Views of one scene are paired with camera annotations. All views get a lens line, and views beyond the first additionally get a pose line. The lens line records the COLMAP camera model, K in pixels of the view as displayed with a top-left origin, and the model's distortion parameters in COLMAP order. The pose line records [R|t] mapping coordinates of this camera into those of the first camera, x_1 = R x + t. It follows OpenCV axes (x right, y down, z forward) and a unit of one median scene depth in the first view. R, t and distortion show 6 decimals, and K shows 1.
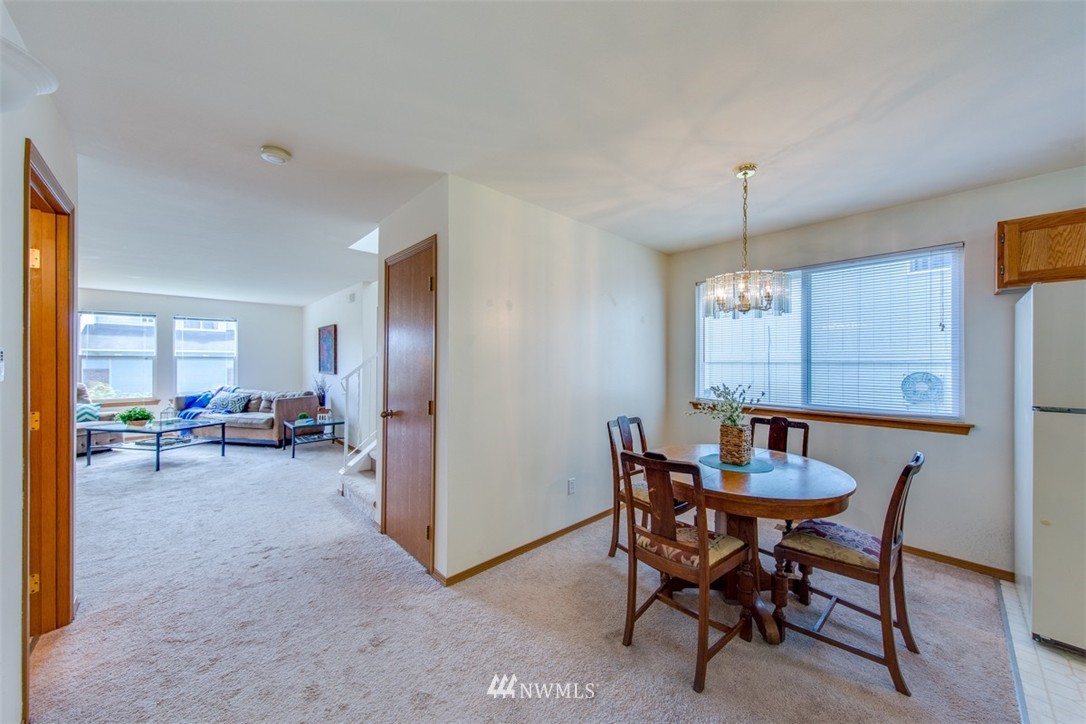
lens RADIAL K [[383.9, 0, 549.6], [0, 383.9, 358.5], [0, 0, 1]] dist [0.000651, 0.000004]
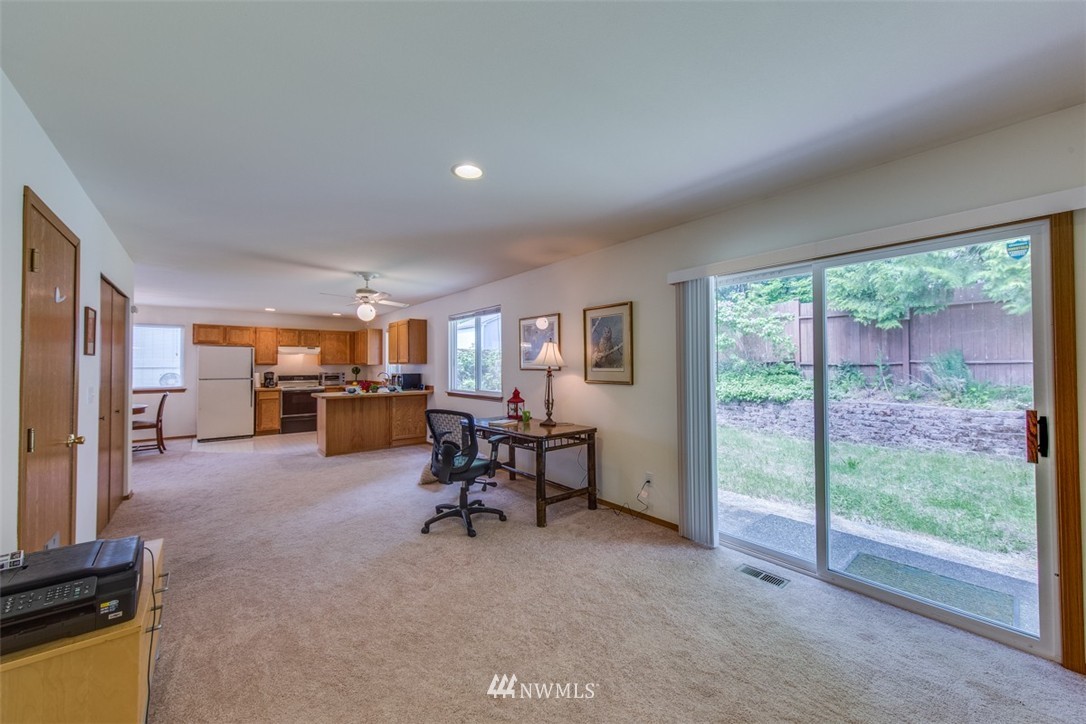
lens RADIAL K [[396.9, 0, 543.0], [0, 396.9, 362.0], [0, 0, 1]] dist [0.000503, 0.000031]
pose [[0.055409, 0.003001, 0.998459, -0.757297], [0.000057, 0.999995, -0.003009, -0.009978], [-0.998464, 0.000223, 0.055409, -0.805116]]
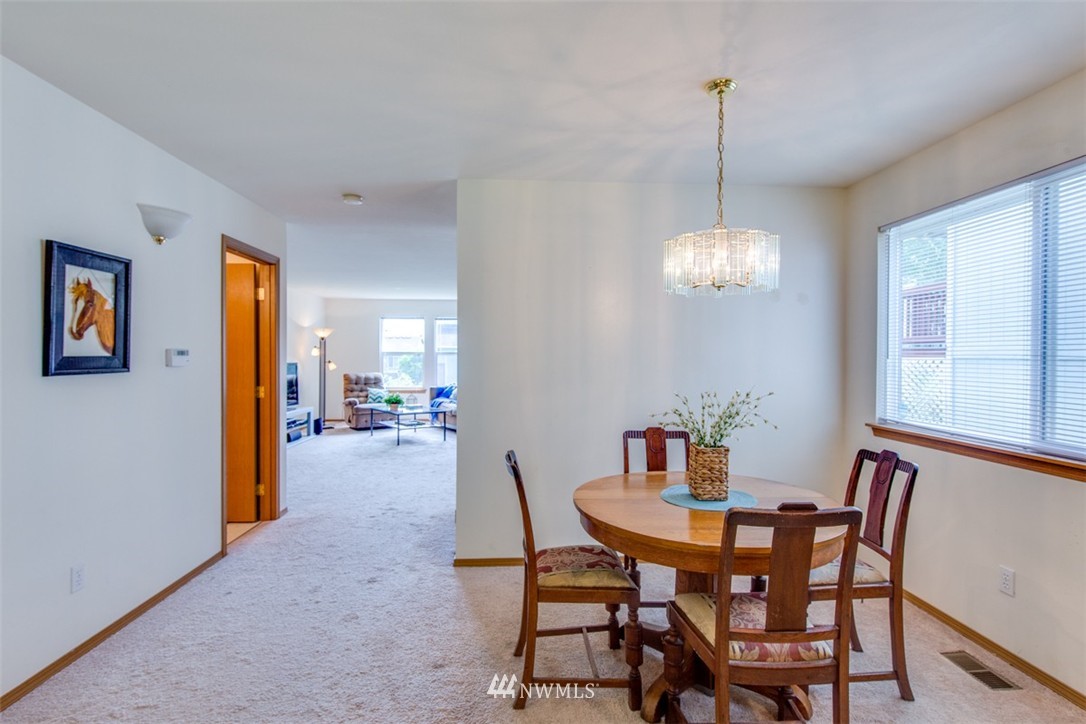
lens RADIAL K [[520.2, 0, 553.5], [0, 520.2, 358.5], [0, 0, 1]] dist [-0.000253, -0.000024]
pose [[0.771091, 0.003917, -0.636713, 0.346632], [0.001094, 0.999971, 0.007476, 0.000914], [0.636725, -0.006462, 0.771064, 0.023356]]
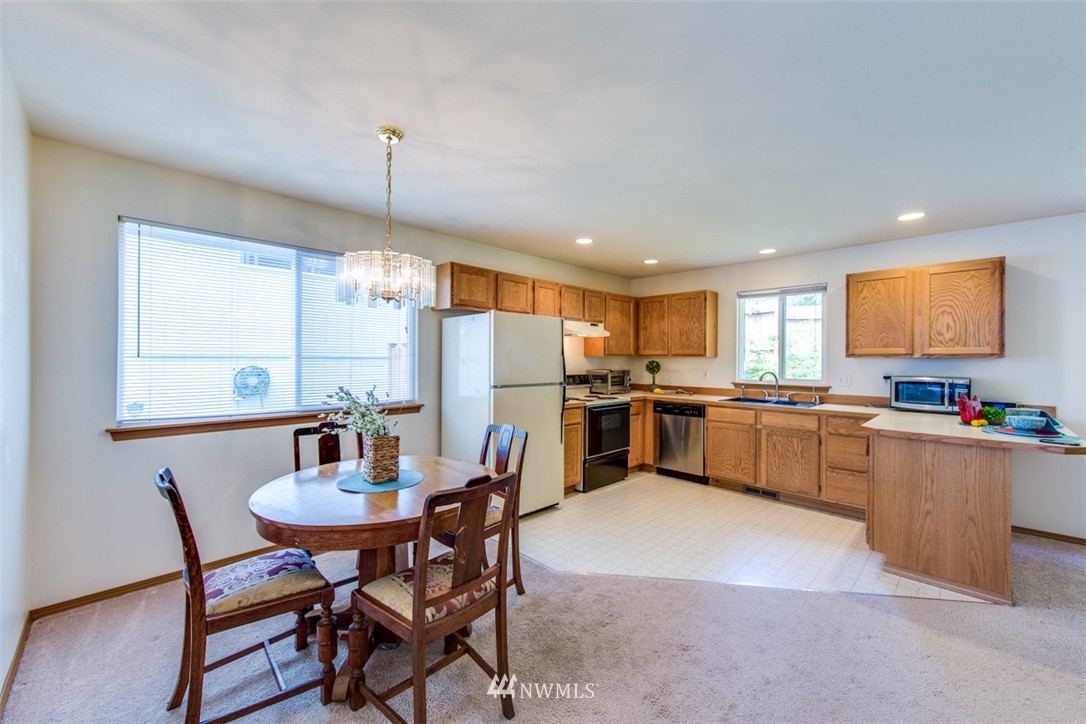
lens RADIAL K [[427.6, 0, 545.6], [0, 427.6, 359.1], [0, 0, 1]] dist [0.007710, -0.000258]
pose [[-0.016027, -0.005193, 0.999858, -0.176961], [-0.013938, 0.999891, 0.004969, -0.000051], [-0.999774, -0.013856, -0.016098, 0.260363]]
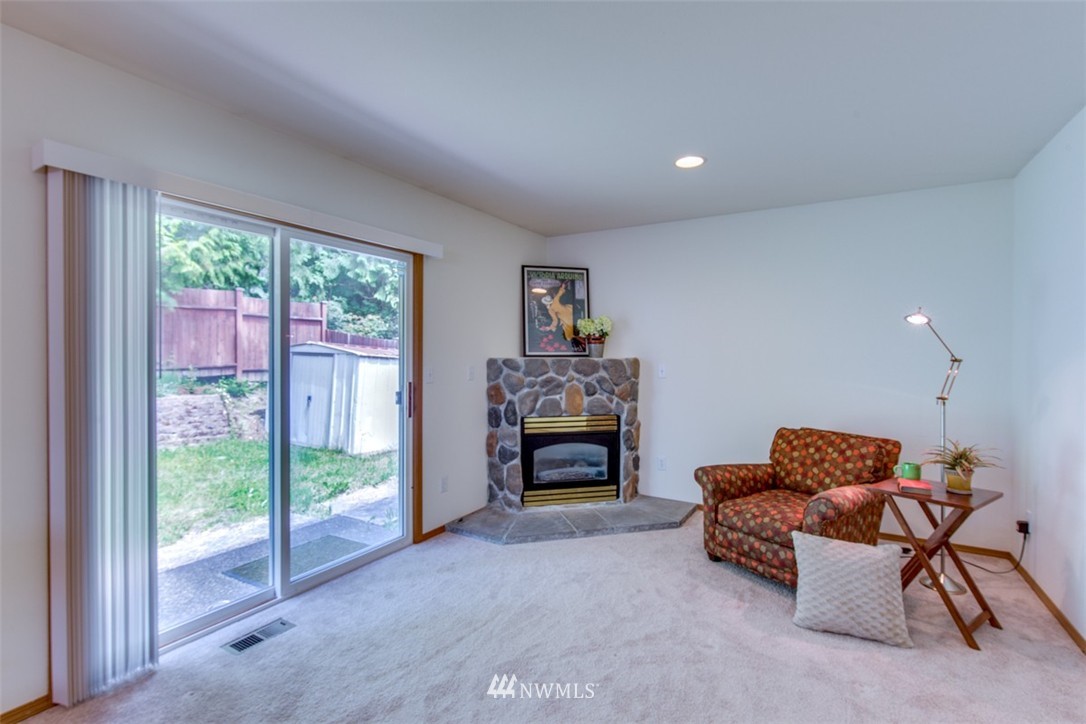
lens RADIAL K [[501.5, 0, 552.6], [0, 501.5, 351.3], [0, 0, 1]] dist [0.001043, -0.000416]
pose [[-0.958223, -0.011829, -0.285777, -0.427652], [-0.009698, 0.999914, -0.008870, -0.004135], [0.285857, -0.005728, -0.958255, -0.574220]]
